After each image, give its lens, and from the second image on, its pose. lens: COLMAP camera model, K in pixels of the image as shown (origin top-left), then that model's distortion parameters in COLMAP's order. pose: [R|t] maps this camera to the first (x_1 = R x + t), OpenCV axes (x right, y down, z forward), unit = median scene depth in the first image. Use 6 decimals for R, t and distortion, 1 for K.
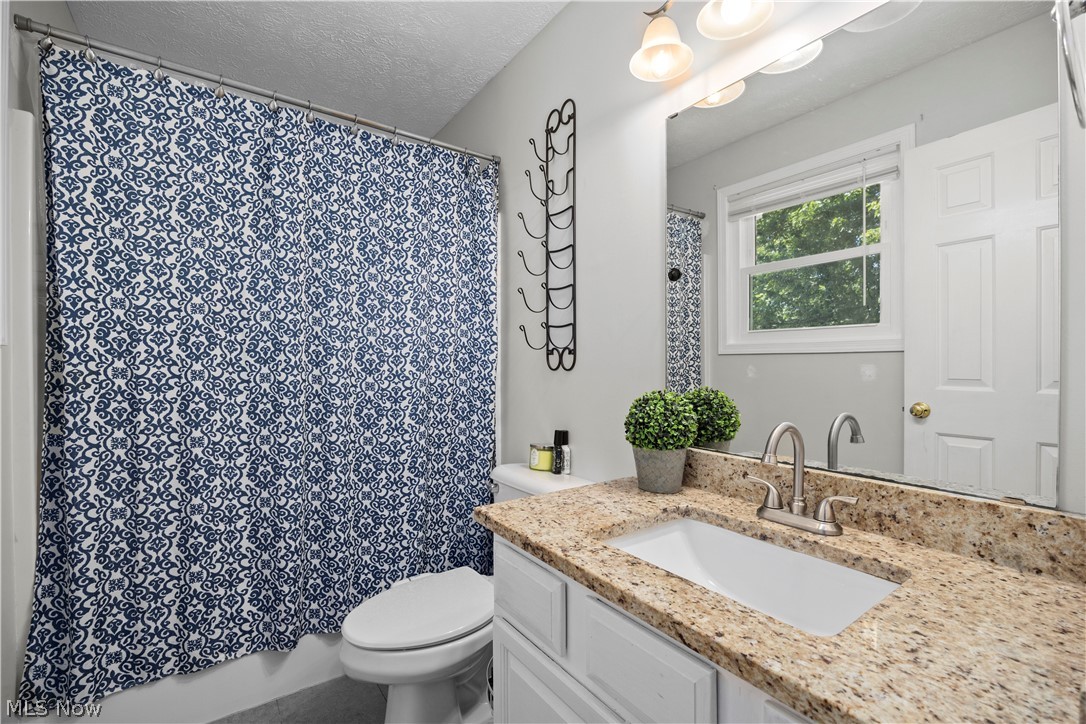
lens RADIAL K [[475.0, 0, 543.1], [0, 475.0, 365.5], [0, 0, 1]] dist [-0.014296, 0.000203]
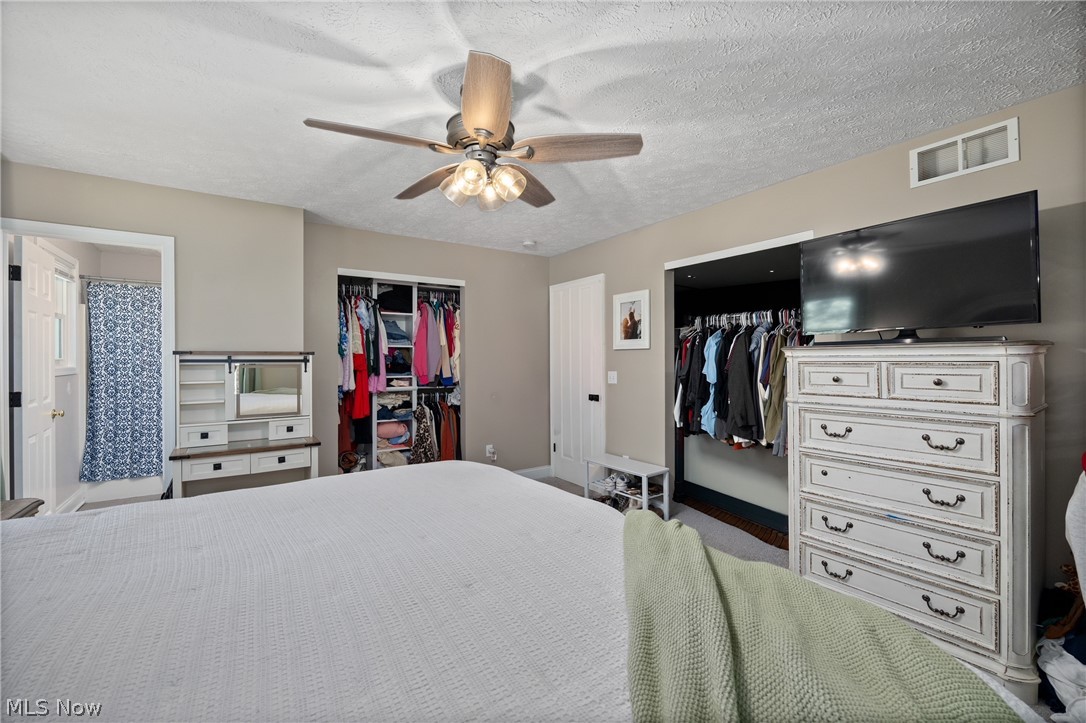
lens RADIAL K [[466.4, 0, 543.5], [0, 466.4, 359.4], [0, 0, 1]] dist [-0.003197, -0.000310]
pose [[0.999432, -0.005188, -0.033309, 2.193872], [0.004847, 0.999935, -0.010289, -0.082871], [0.033360, 0.010121, 0.999392, -2.116944]]
